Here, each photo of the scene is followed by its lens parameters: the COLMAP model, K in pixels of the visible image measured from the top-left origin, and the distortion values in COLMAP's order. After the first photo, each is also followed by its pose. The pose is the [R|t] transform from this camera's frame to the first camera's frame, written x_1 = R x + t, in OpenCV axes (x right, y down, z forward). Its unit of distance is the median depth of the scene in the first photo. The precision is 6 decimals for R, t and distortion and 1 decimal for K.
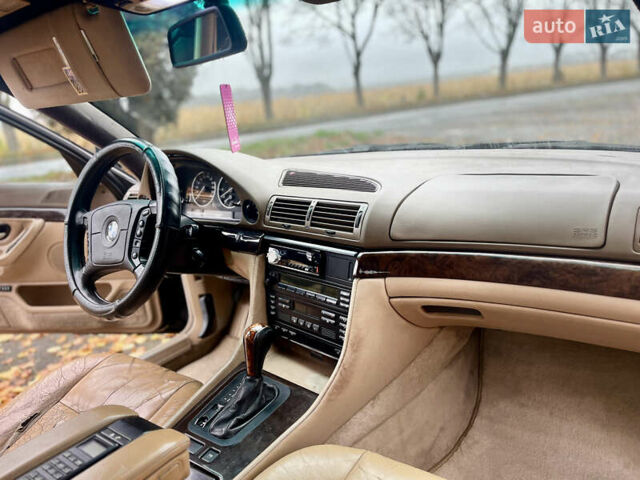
lens RADIAL K [[486.6, 0, 318.9], [0, 486.6, 238.6], [0, 0, 1]] dist [0.068764, -0.090505]
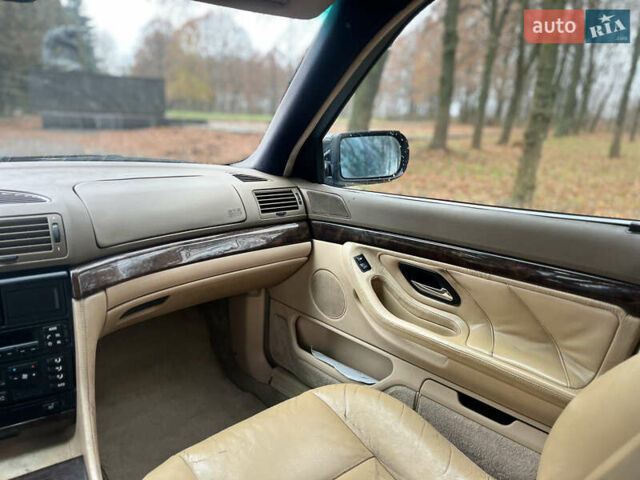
lens RADIAL K [[486.1, 0, 324.0], [0, 486.1, 237.8], [0, 0, 1]] dist [0.066792, -0.092488]
pose [[0.083717, -0.107544, 0.990669, -0.615407], [0.199143, 0.975910, 0.089113, -0.012665], [-0.976388, 0.189824, 0.103117, 0.407315]]
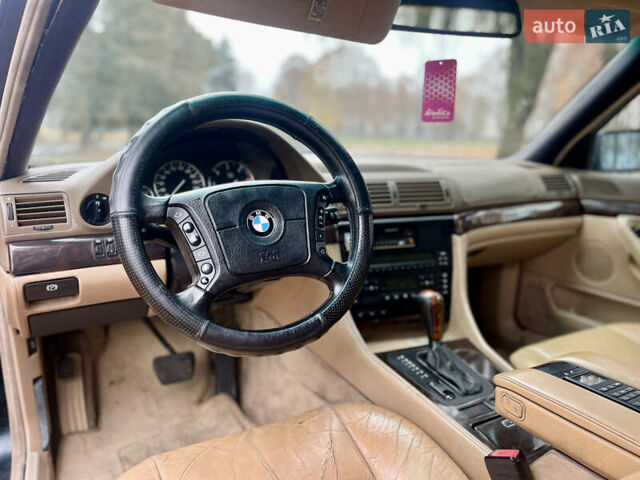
lens RADIAL K [[486.6, 0, 318.9], [0, 486.6, 238.6], [0, 0, 1]] dist [0.068764, -0.090505]
pose [[0.315611, -0.051578, 0.947486, -1.051610], [0.170970, 0.985271, -0.003315, 0.026251], [-0.933359, 0.163038, 0.319780, 0.795657]]
